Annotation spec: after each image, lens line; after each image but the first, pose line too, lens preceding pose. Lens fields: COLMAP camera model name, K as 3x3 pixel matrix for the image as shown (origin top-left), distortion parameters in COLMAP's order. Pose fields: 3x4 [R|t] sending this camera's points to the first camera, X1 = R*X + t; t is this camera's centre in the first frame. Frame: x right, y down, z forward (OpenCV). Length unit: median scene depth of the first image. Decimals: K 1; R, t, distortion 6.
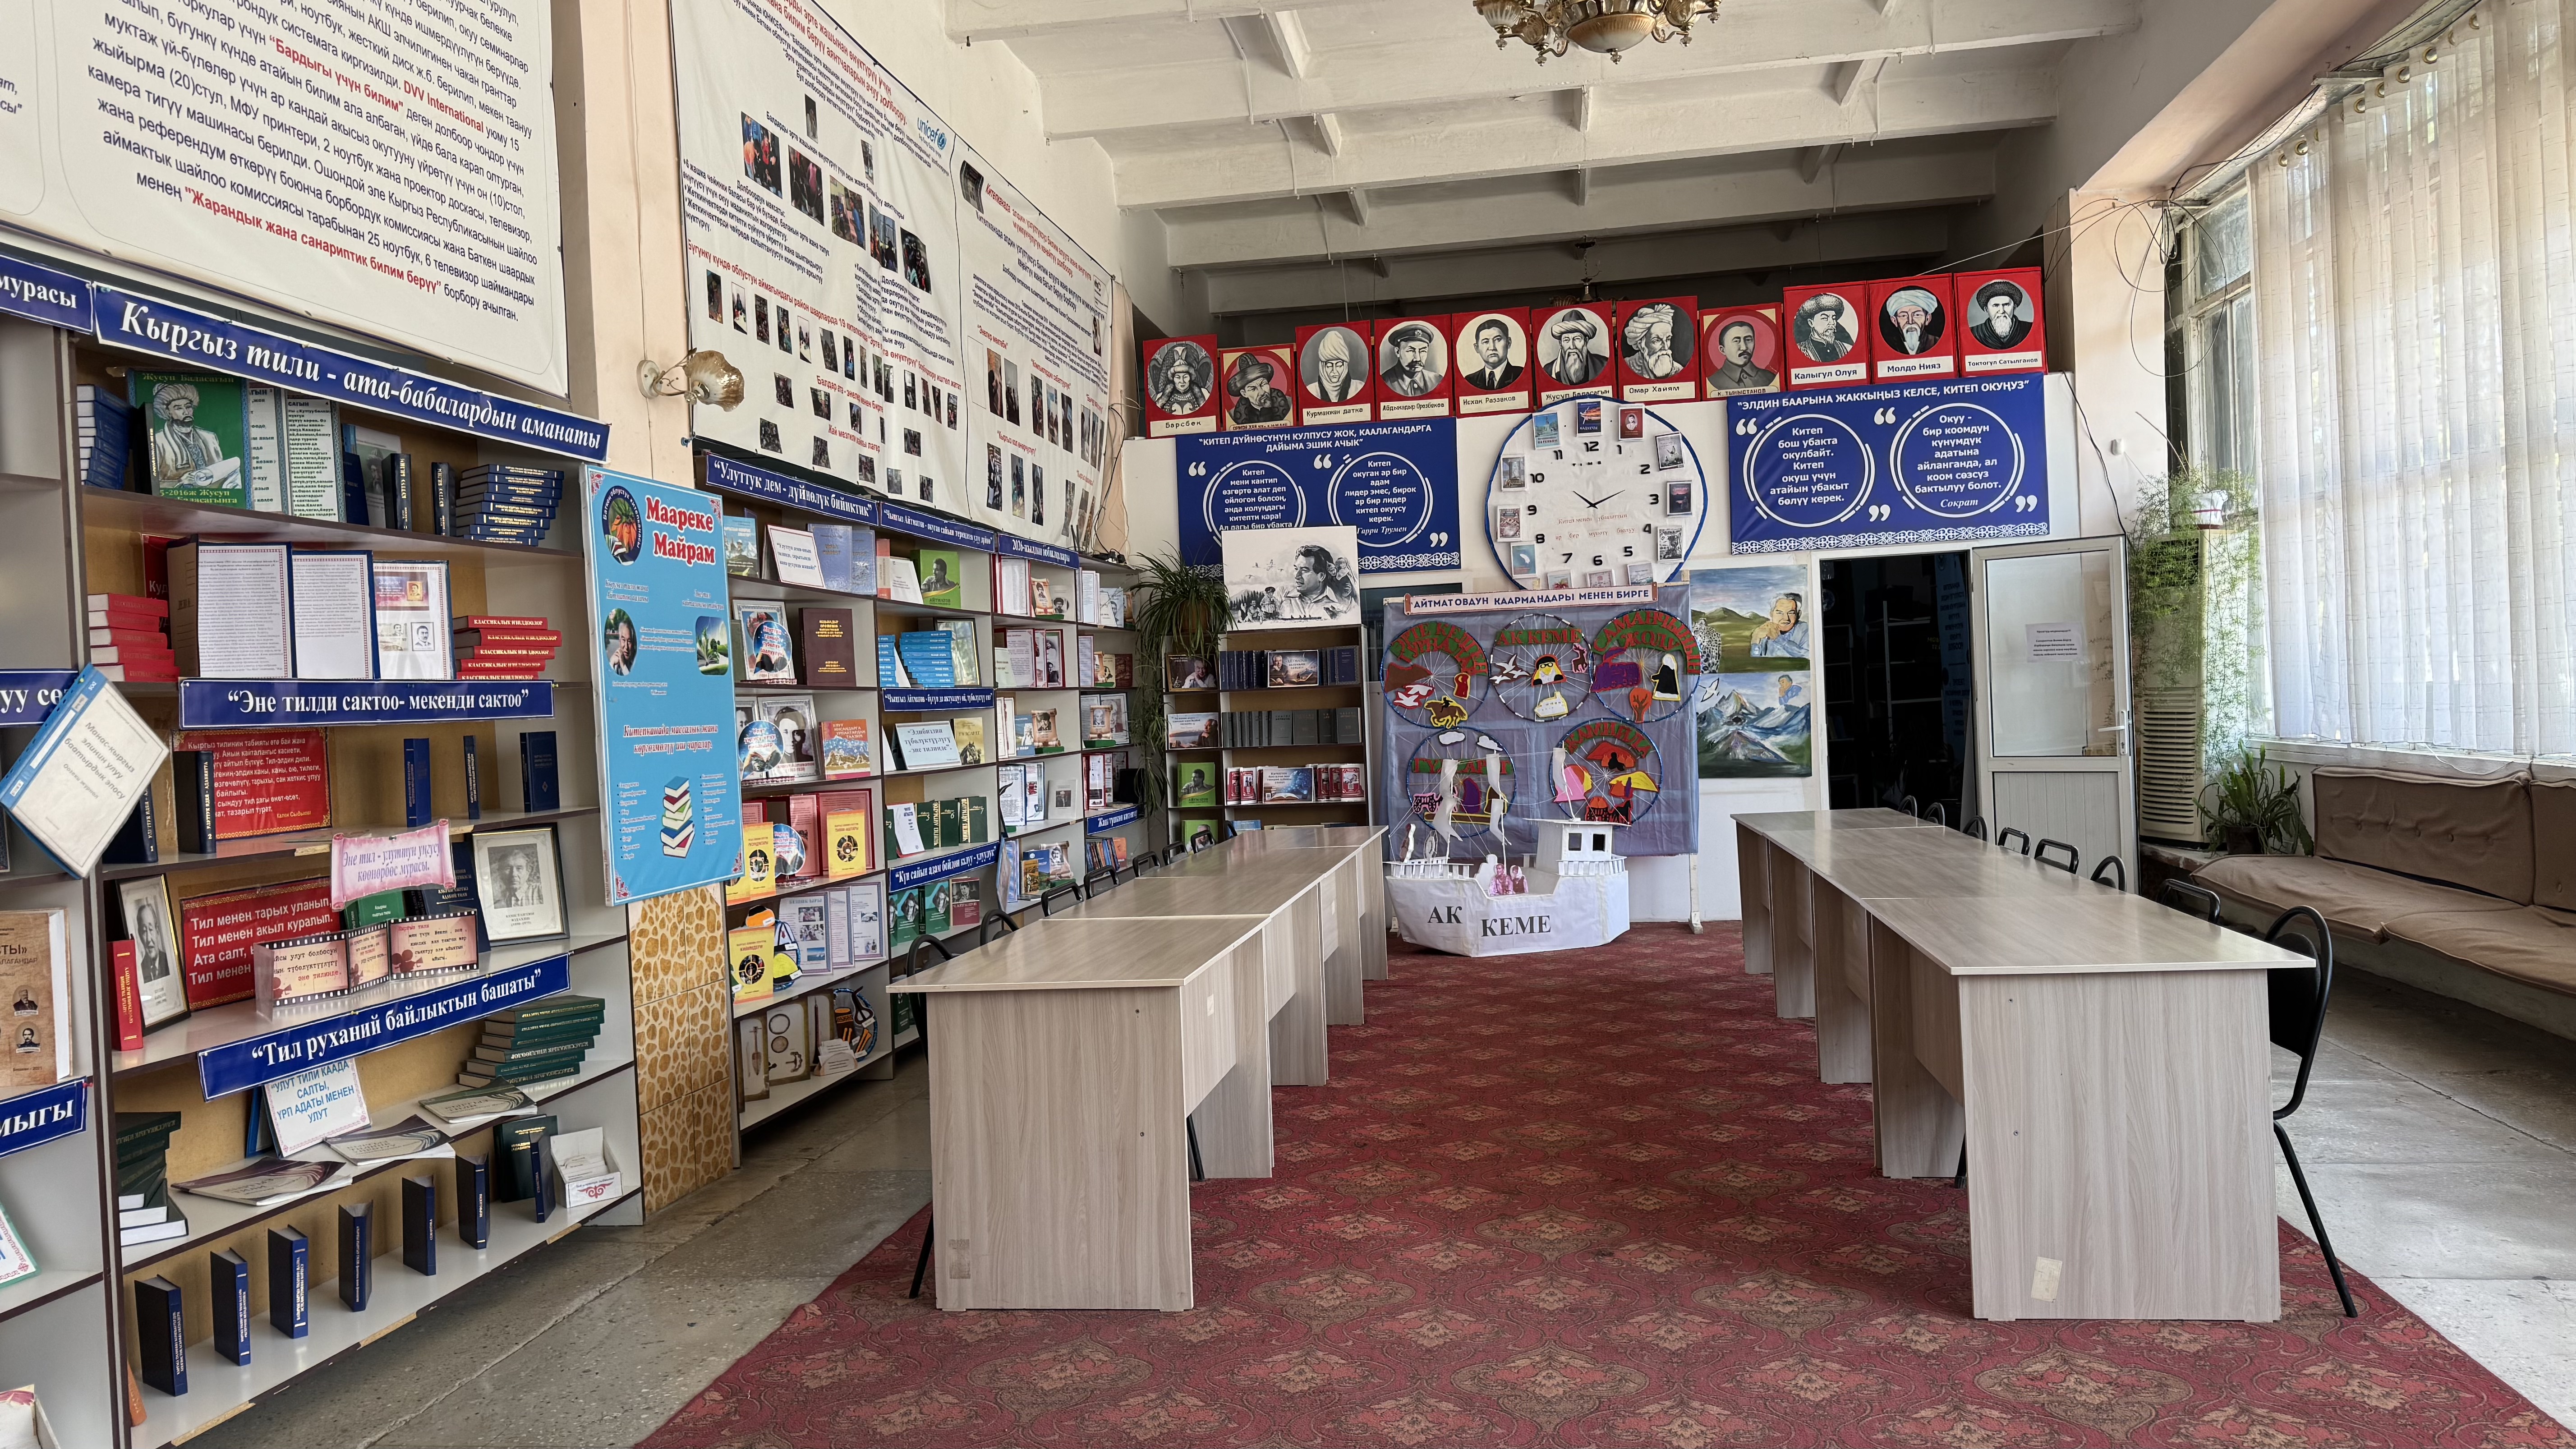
lens RADIAL K [[1821.1, 0, 1288.0], [0, 1821.1, 724.5], [0, 0, 1]] dist [0.174366, -0.353987]
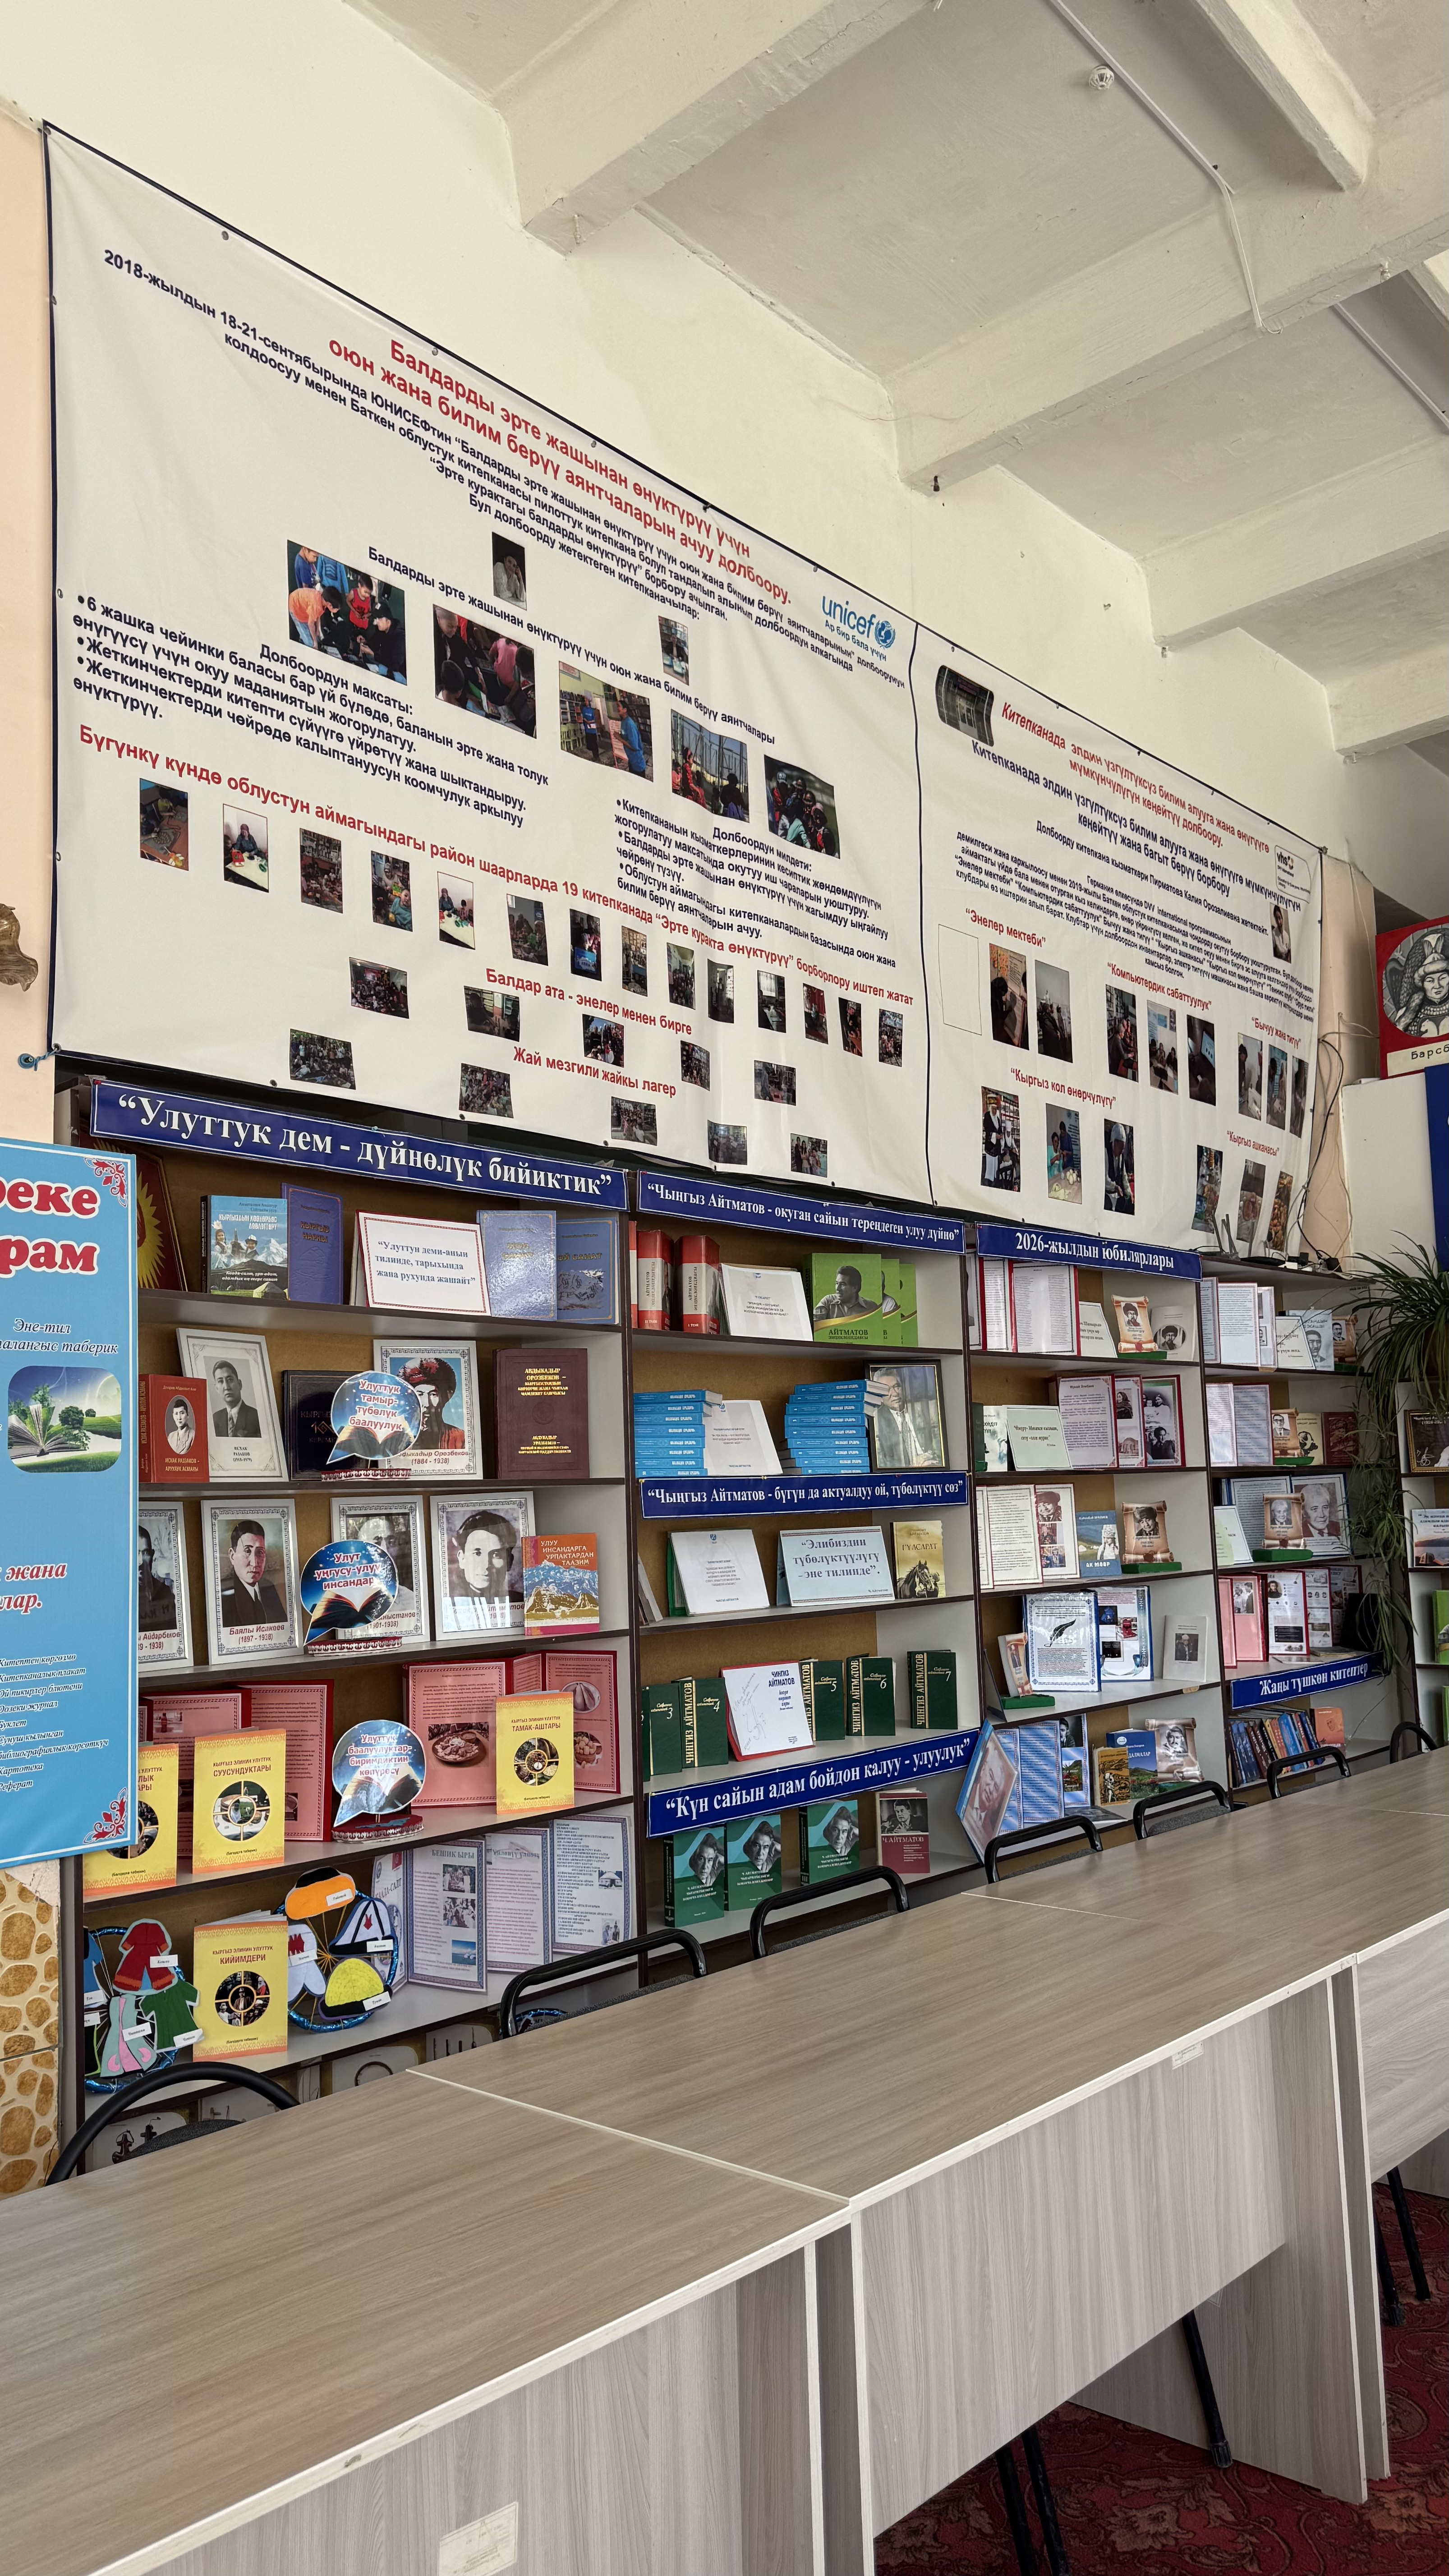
lens RADIAL K [[1821.1, 0, 724.5], [0, 1821.1, 1288.0], [0, 0, 1]] dist [0.174366, -0.353987]
pose [[0.837611, -0.047041, -0.544239, 0.111748], [-0.009525, 0.994876, -0.100652, -0.019642], [0.546185, 0.089491, 0.832871, 0.451986]]
